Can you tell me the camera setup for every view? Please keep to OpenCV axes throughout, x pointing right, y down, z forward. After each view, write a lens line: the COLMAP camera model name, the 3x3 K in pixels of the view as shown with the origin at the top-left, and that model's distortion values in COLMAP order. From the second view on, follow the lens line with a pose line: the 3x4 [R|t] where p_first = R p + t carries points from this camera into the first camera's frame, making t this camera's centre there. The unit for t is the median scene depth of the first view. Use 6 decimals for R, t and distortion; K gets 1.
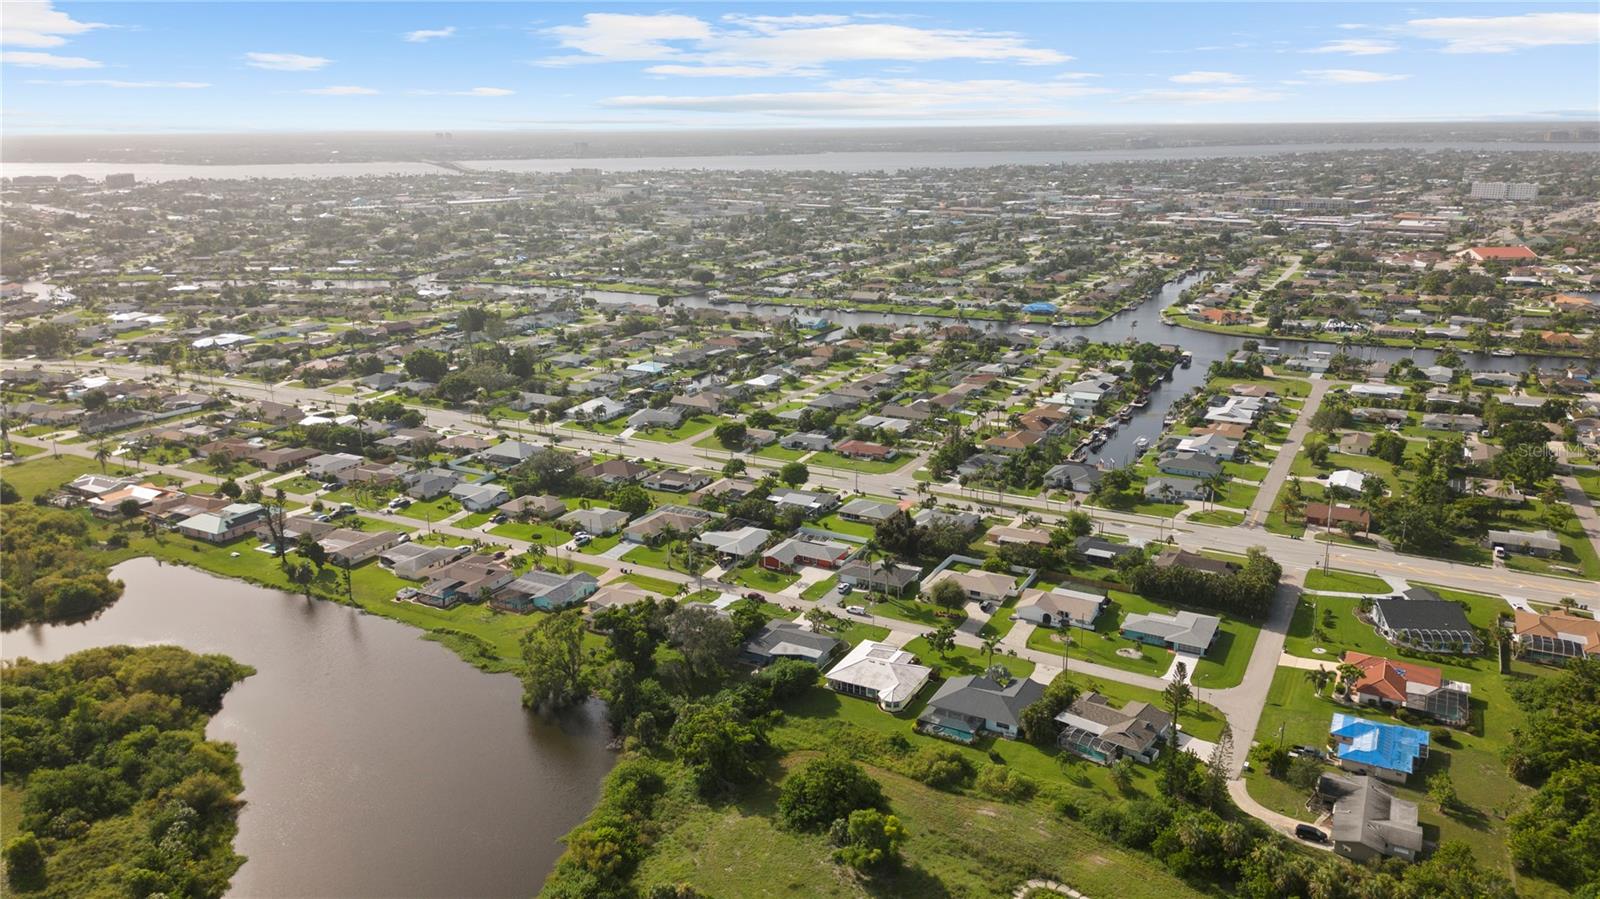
lens RADIAL K [[1121.2, 0, 800.0], [0, 1121.2, 449.5], [0, 0, 1]] dist [0.082462, -0.085473]
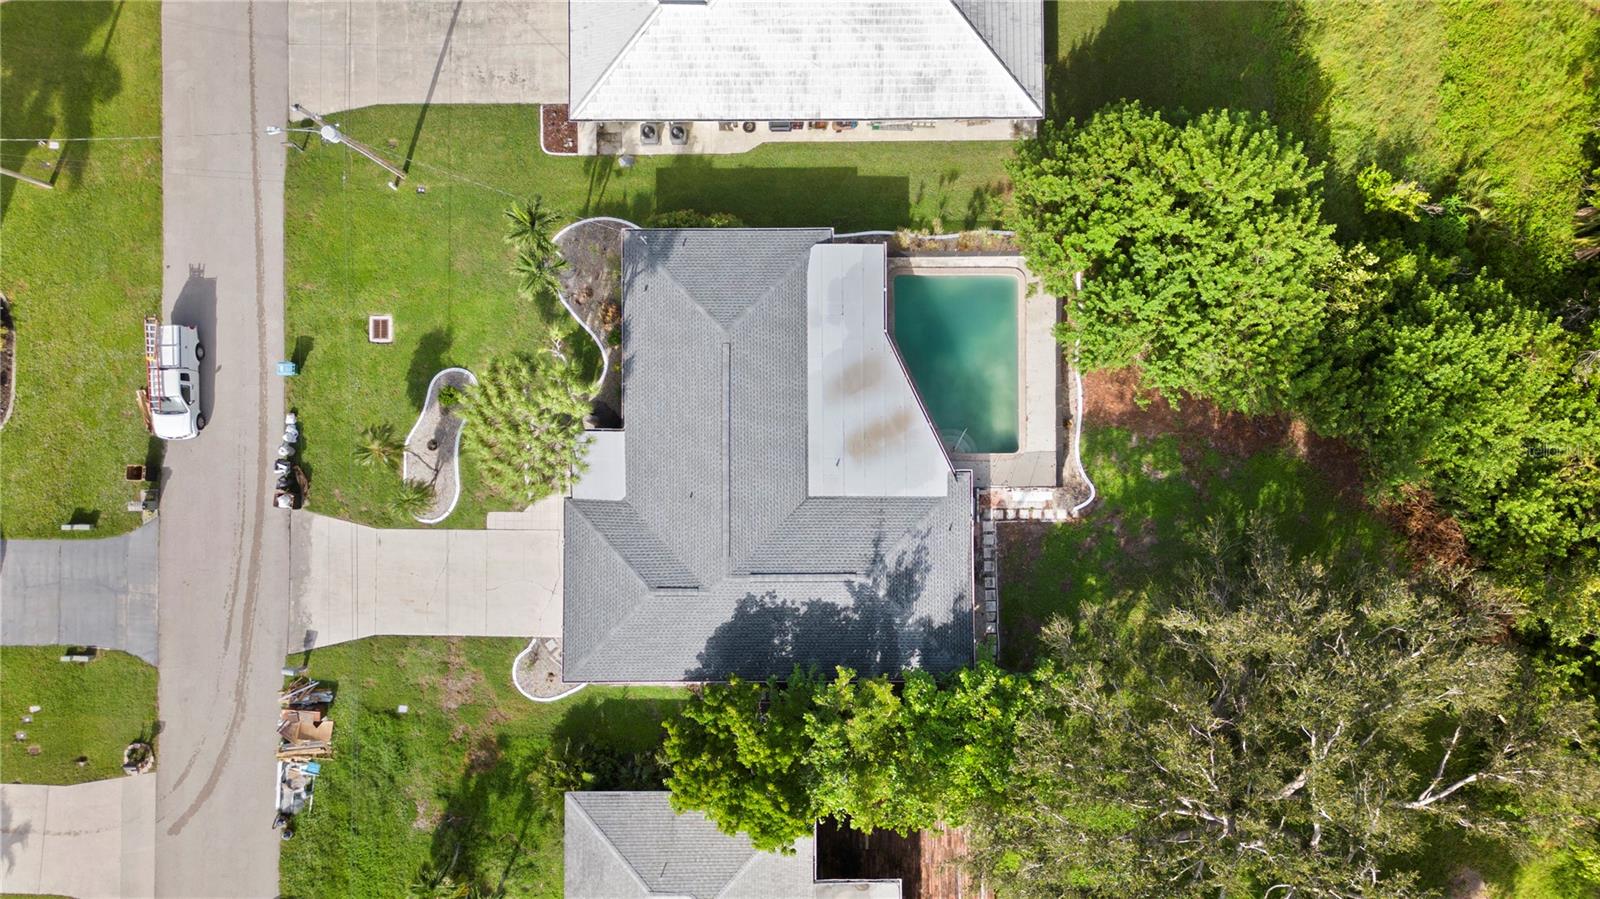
lens RADIAL K [[1121.2, 0, 800.0], [0, 1121.2, 449.5], [0, 0, 1]] dist [0.082462, -0.085473]
pose [[-0.486599, -0.873084, 0.030759, -0.011154], [0.254090, -0.107750, 0.961160, -0.006170], [-0.835859, 0.475515, 0.274273, 0.725660]]
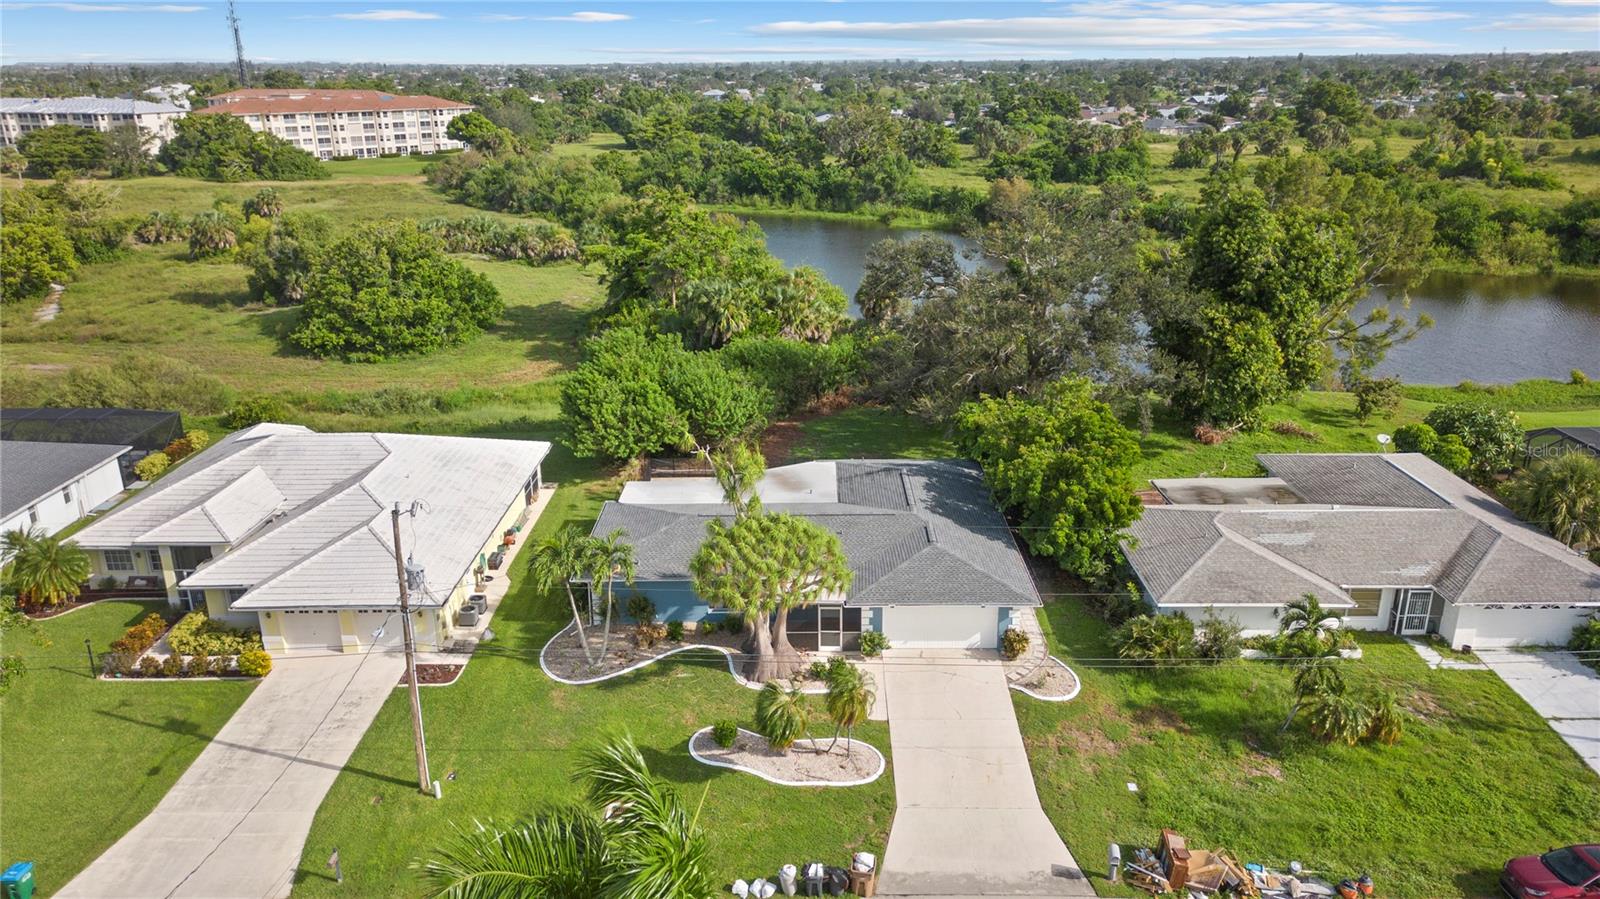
lens RADIAL K [[1121.2, 0, 800.0], [0, 1121.2, 449.5], [0, 0, 1]] dist [0.082462, -0.085473]
pose [[-0.878163, 0.170665, -0.446883, 0.064492], [-0.117821, 0.828247, 0.547837, 0.035530], [0.463626, 0.533742, -0.707228, 0.876438]]
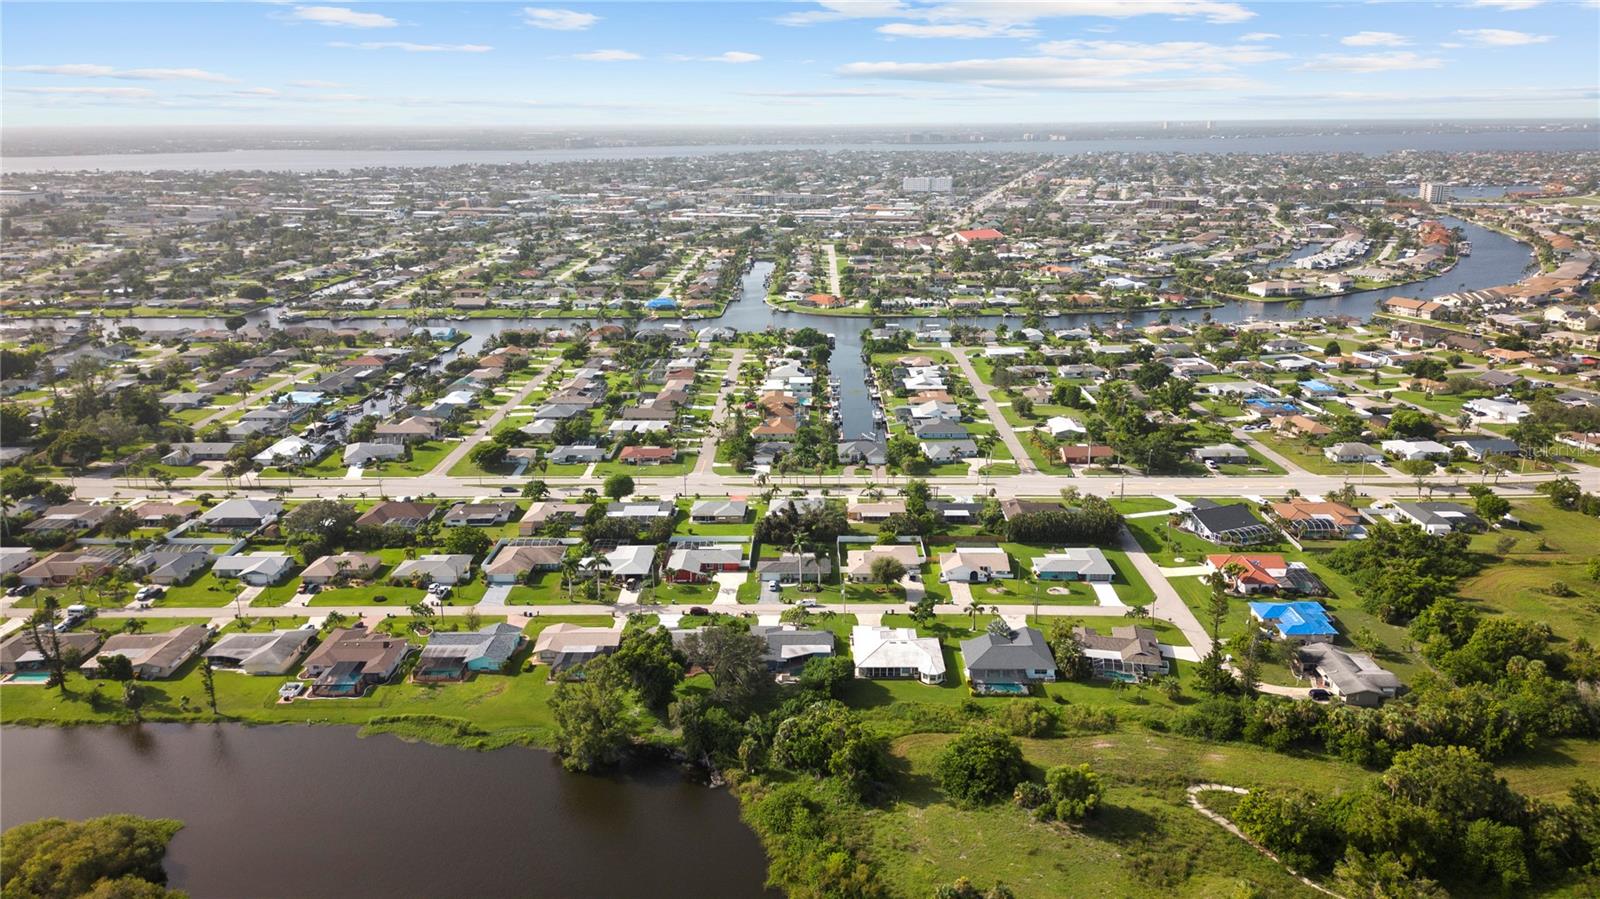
lens RADIAL K [[1121.2, 0, 800.0], [0, 1121.2, 449.5], [0, 0, 1]] dist [0.082462, -0.085473]
pose [[0.881206, -0.127485, 0.455217, -0.328893], [0.127325, 0.991371, 0.031164, -0.021253], [-0.455262, 0.030499, 0.889835, 0.085697]]
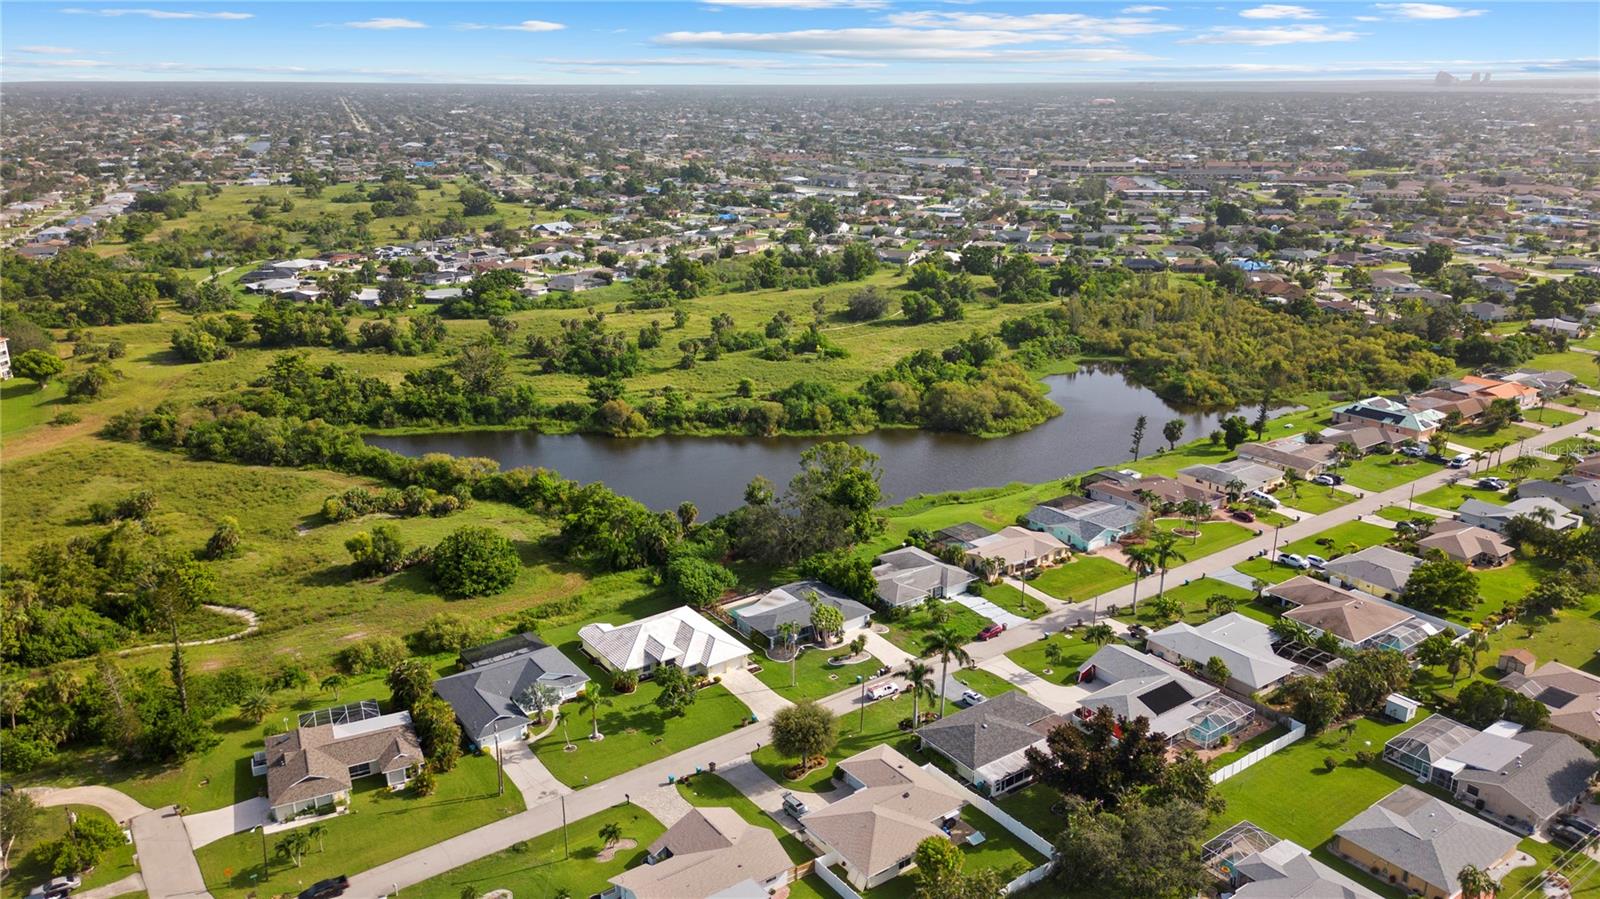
lens RADIAL K [[1162.7, 0, 800.0], [0, 1162.7, 449.5], [0, 0, 1]] dist [0.096113, -0.104052]
pose [[-0.426121, 0.282526, -0.859418, 0.469690], [-0.246632, 0.877720, 0.410829, -0.176379], [0.870398, 0.387023, -0.304335, 0.916084]]
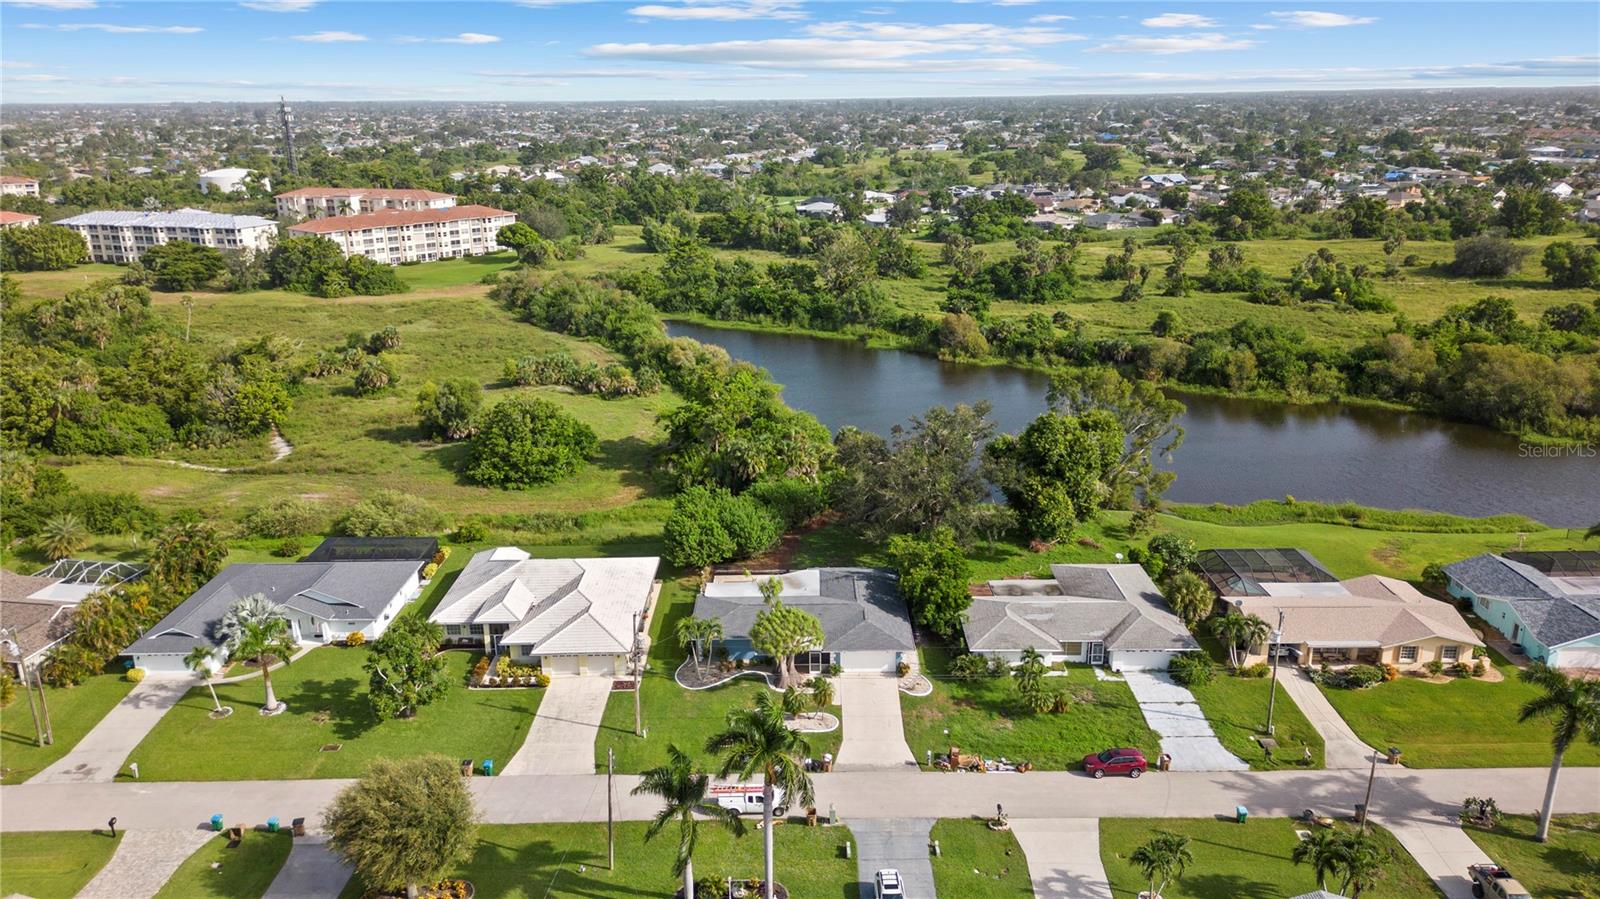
lens RADIAL K [[1117.6, 0, 800.0], [0, 1117.6, 449.5], [0, 0, 1]] dist [0.119352, -0.154014]
pose [[-0.875388, 0.162680, -0.455227, 0.128340], [-0.116447, 0.842989, 0.525176, -0.067043], [0.469187, 0.512742, -0.718999, 0.968663]]
